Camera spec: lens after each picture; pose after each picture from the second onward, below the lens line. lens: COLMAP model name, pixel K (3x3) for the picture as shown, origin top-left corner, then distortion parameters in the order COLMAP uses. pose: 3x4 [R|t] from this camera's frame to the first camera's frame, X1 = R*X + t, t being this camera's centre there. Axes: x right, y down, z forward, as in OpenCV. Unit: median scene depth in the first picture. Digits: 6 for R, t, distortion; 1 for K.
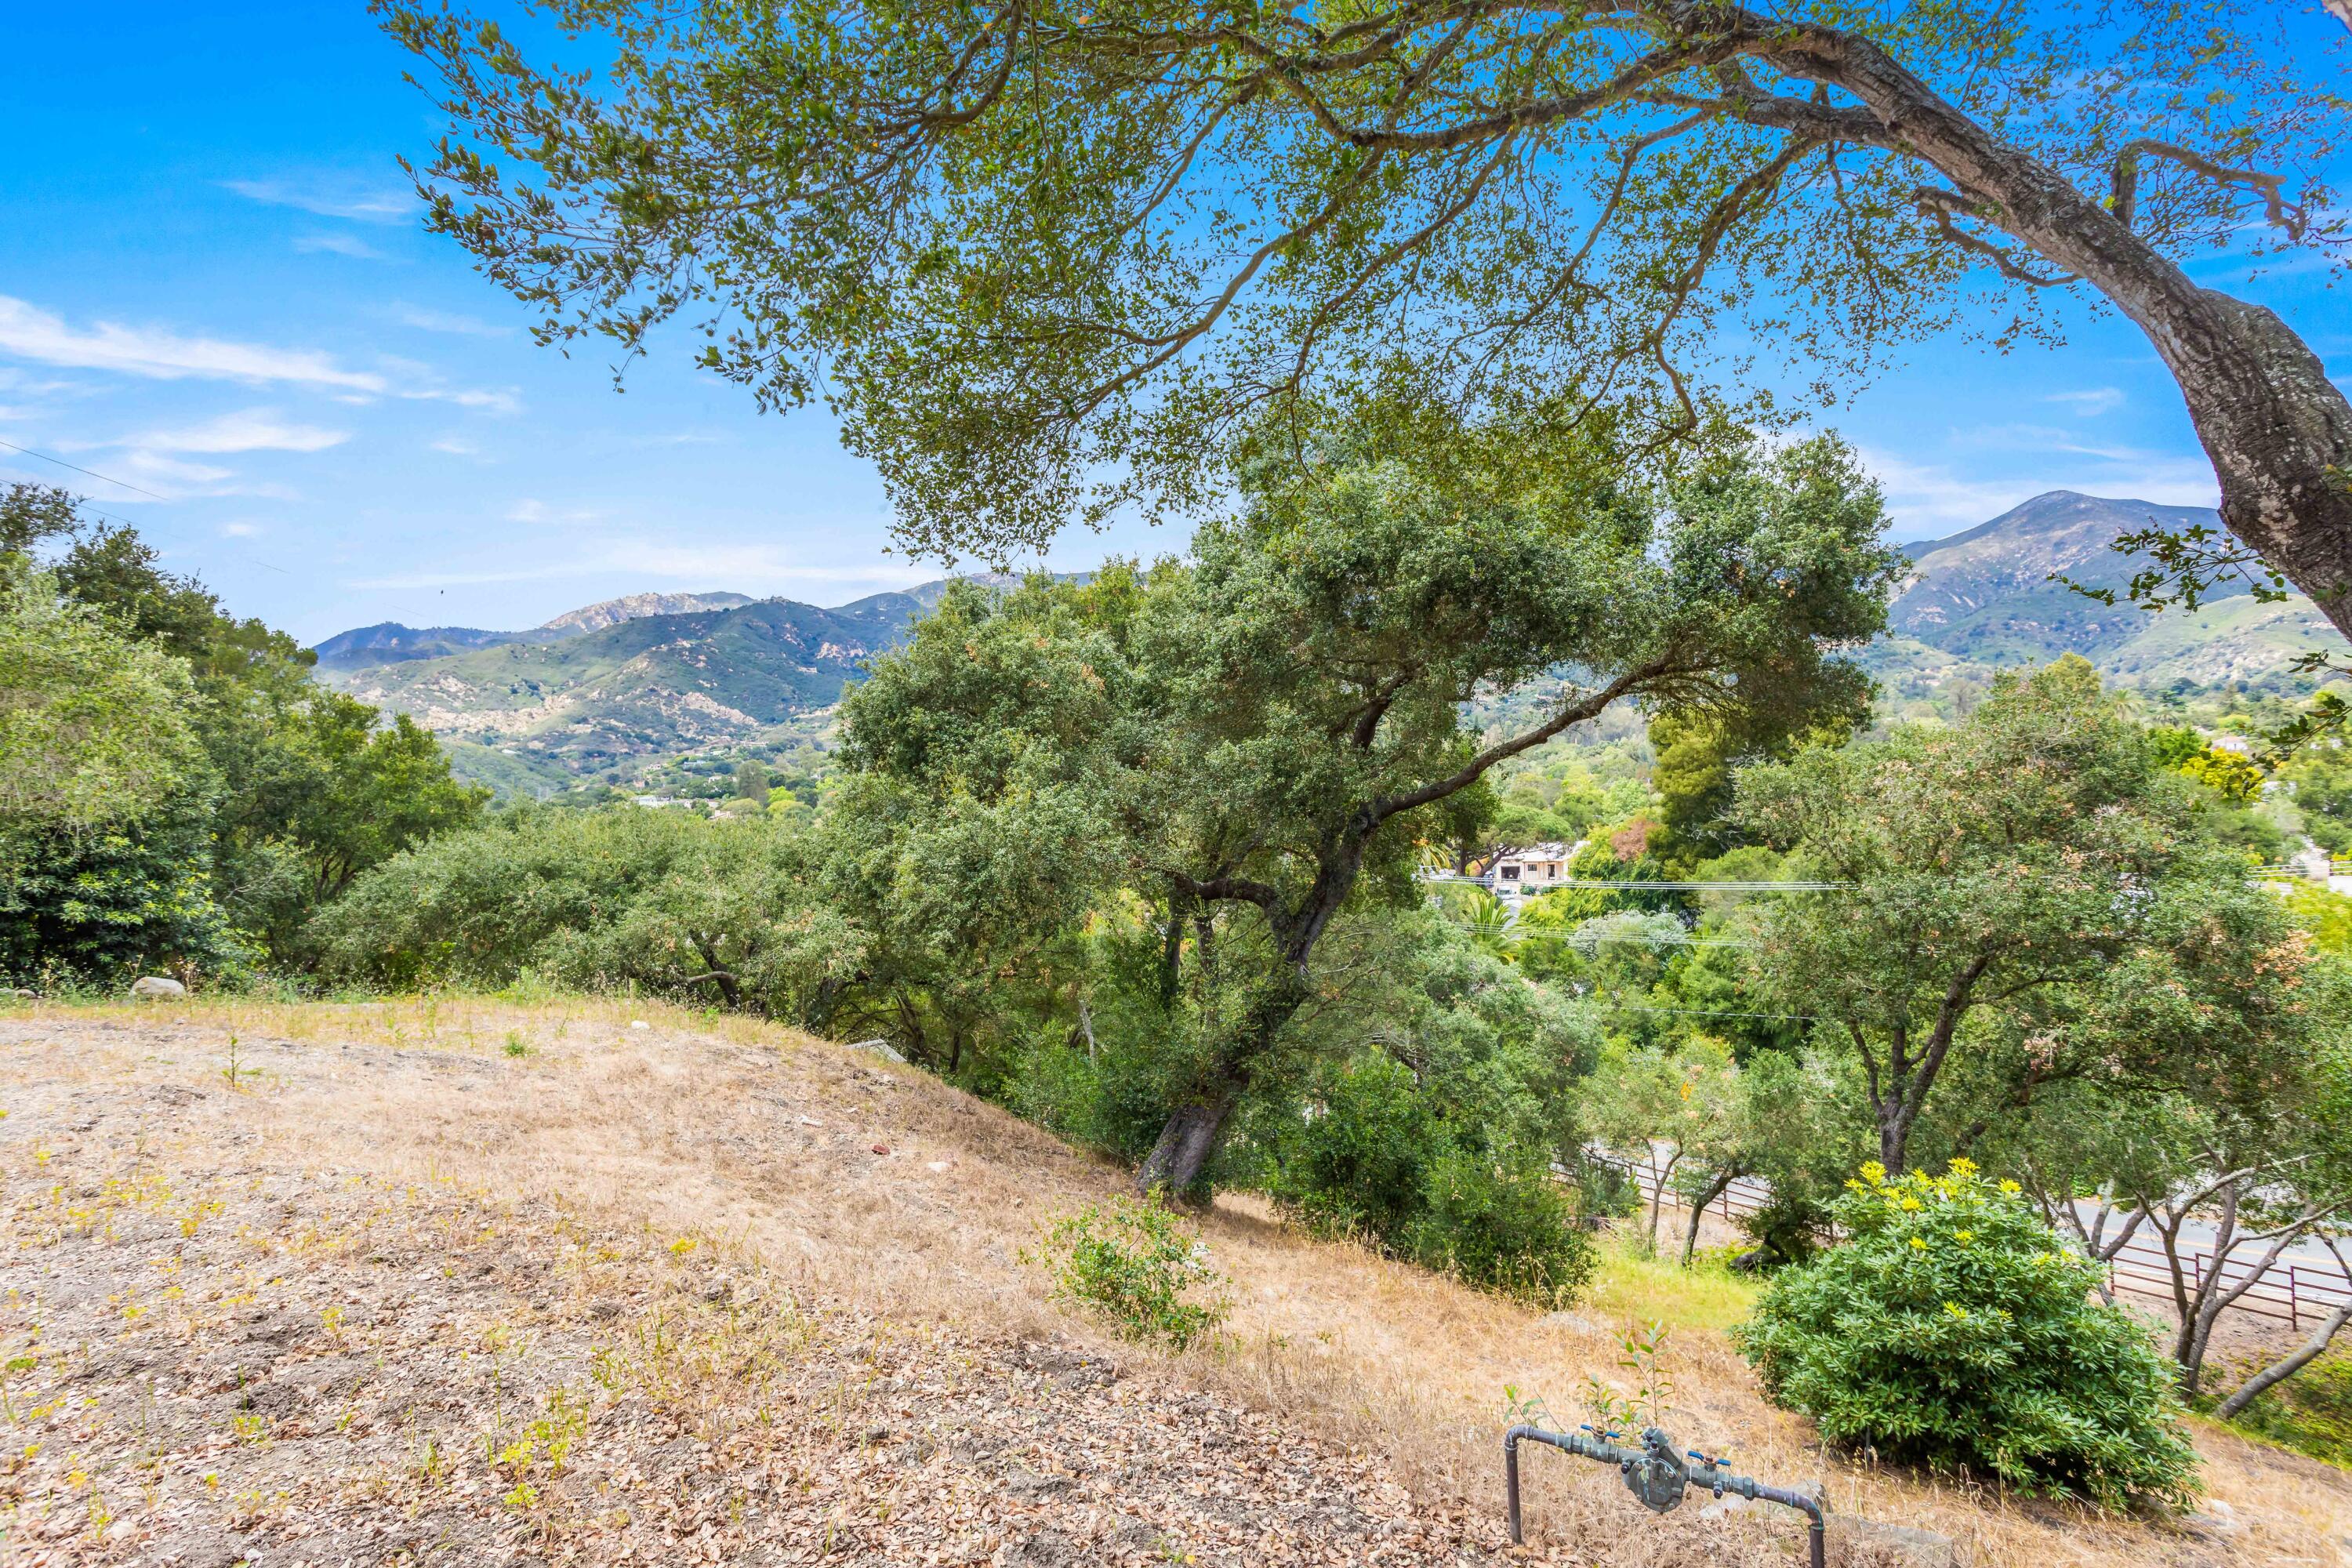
lens RADIAL K [[1135.4, 0, 1176.0], [0, 1135.4, 784.0], [0, 0, 1]] dist [0.000791, 0.000599]
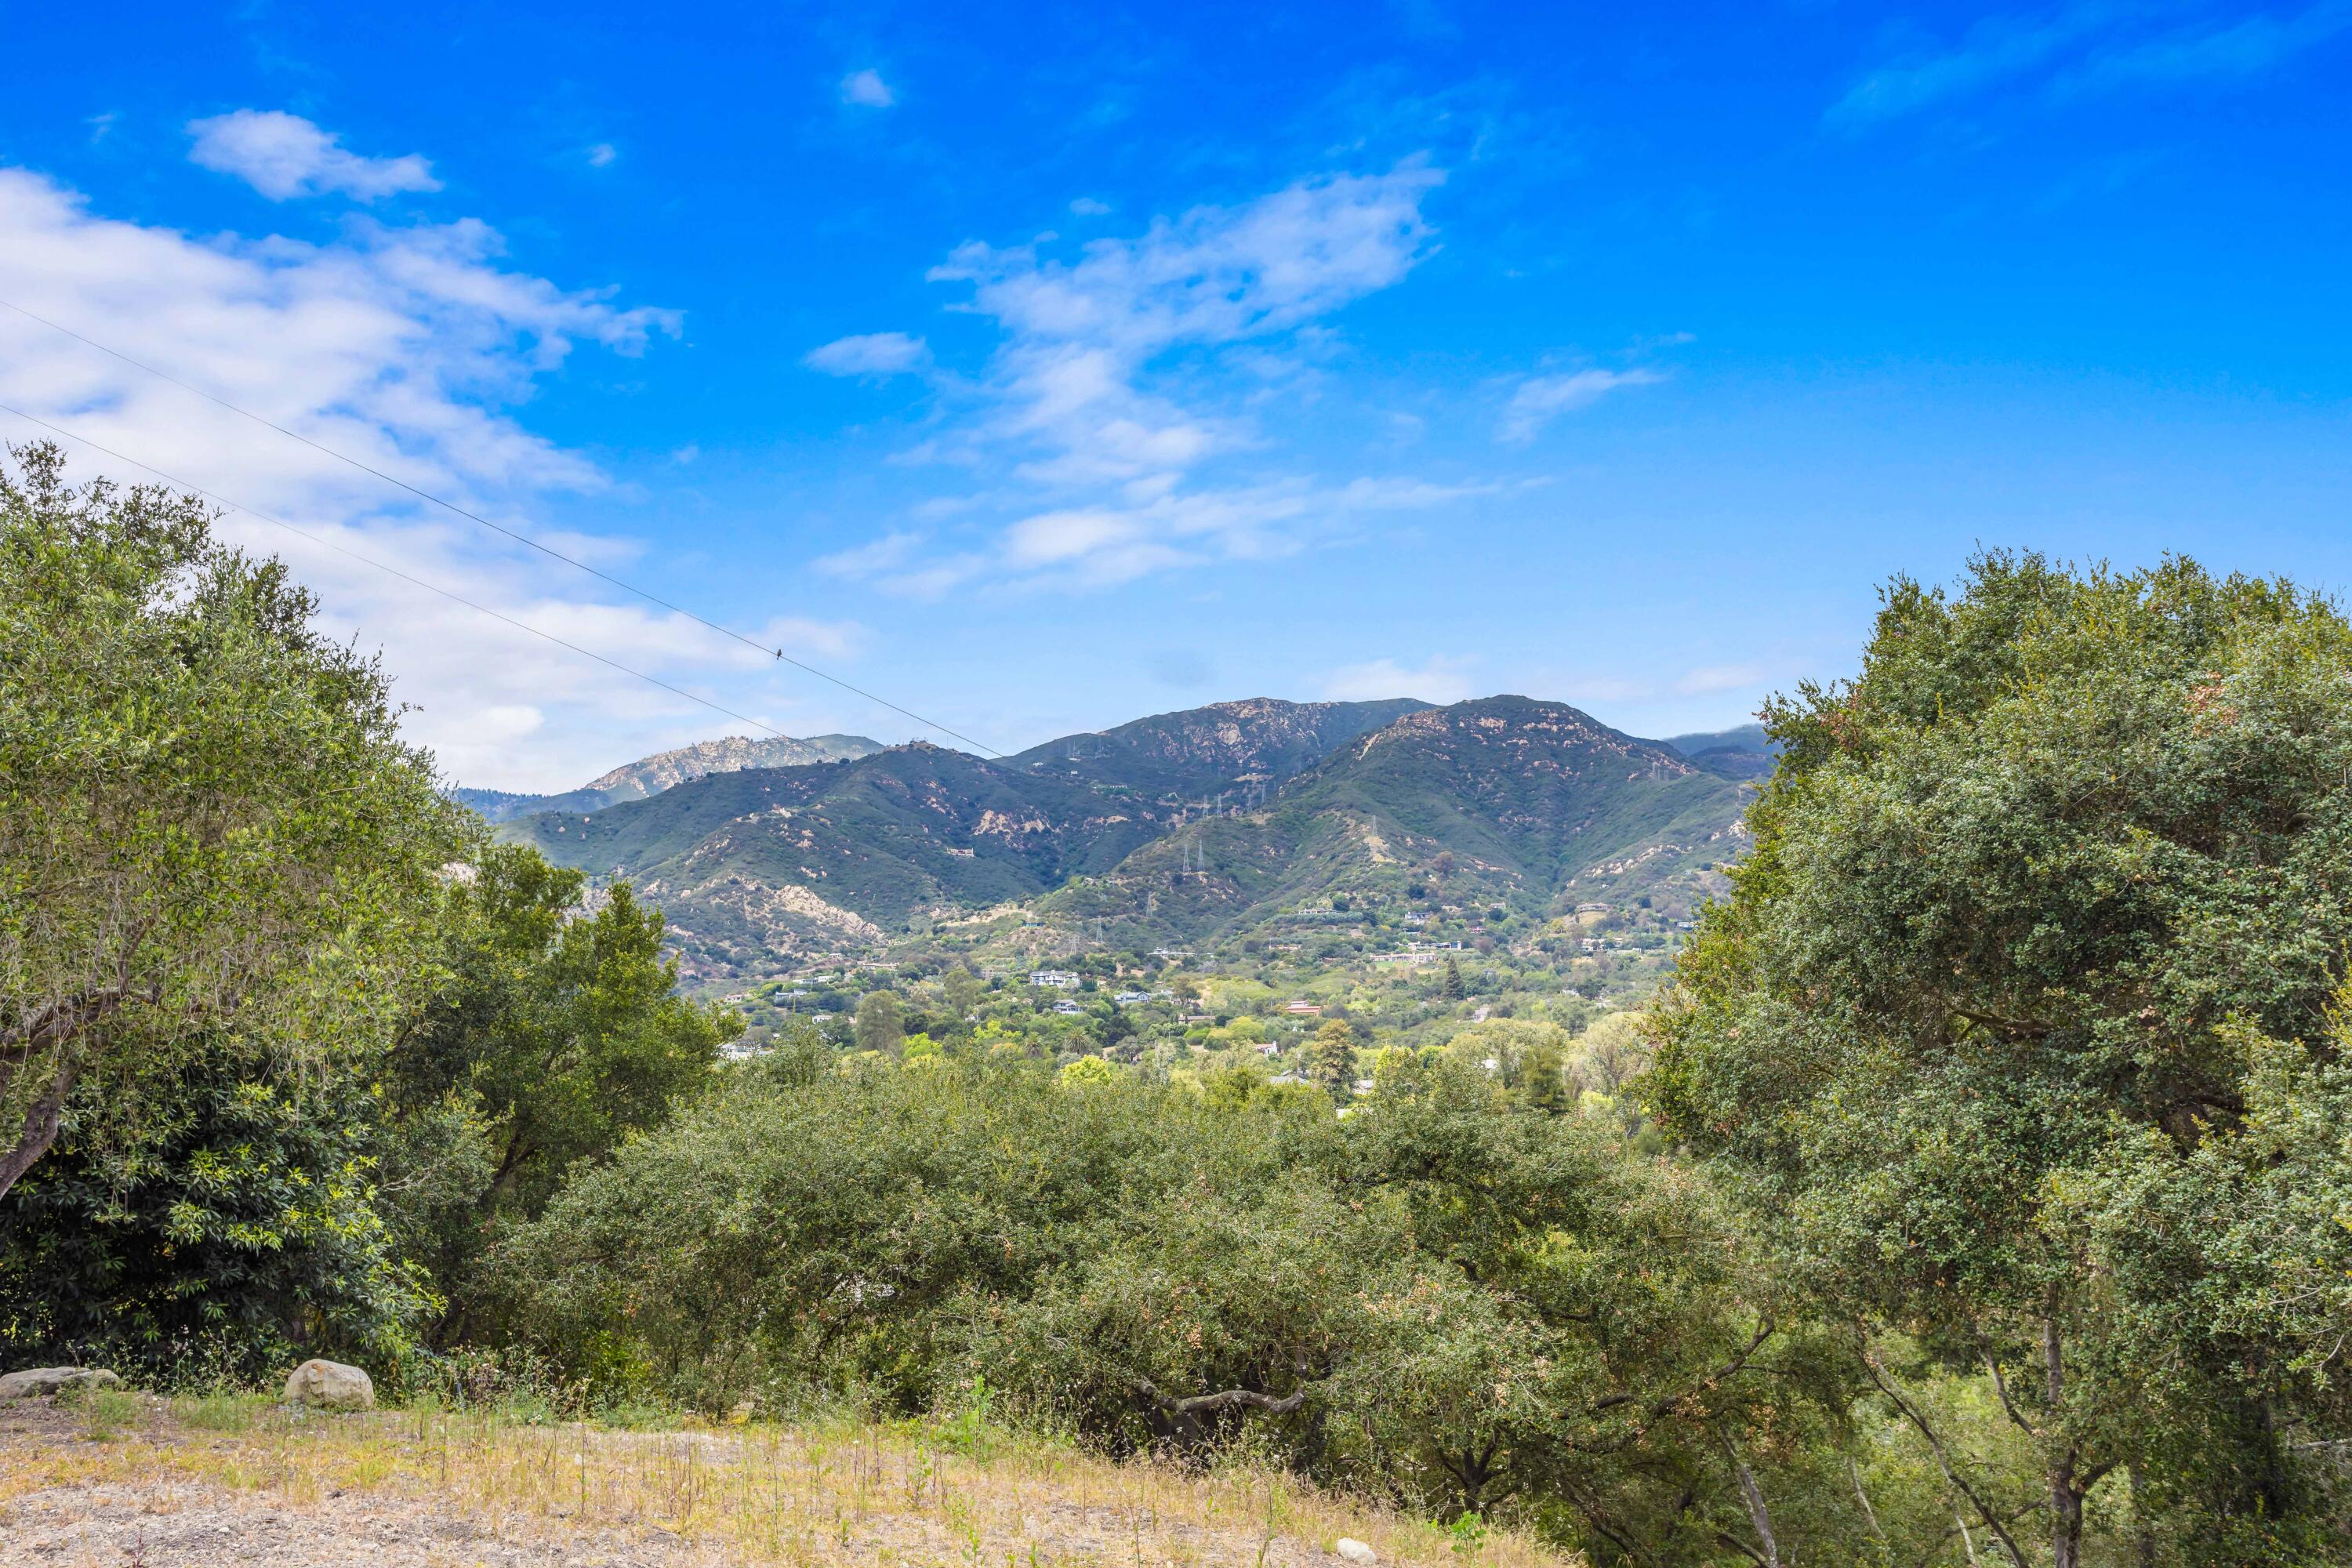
lens RADIAL K [[1832.3, 0, 1176.0], [0, 1832.3, 784.0], [0, 0, 1]] dist [0.000195, 0.003093]
pose [[0.982065, -0.002357, -0.188528, -0.277123], [-0.023828, 0.990352, -0.136508, 0.010640], [0.187031, 0.138552, 0.972534, 0.169231]]
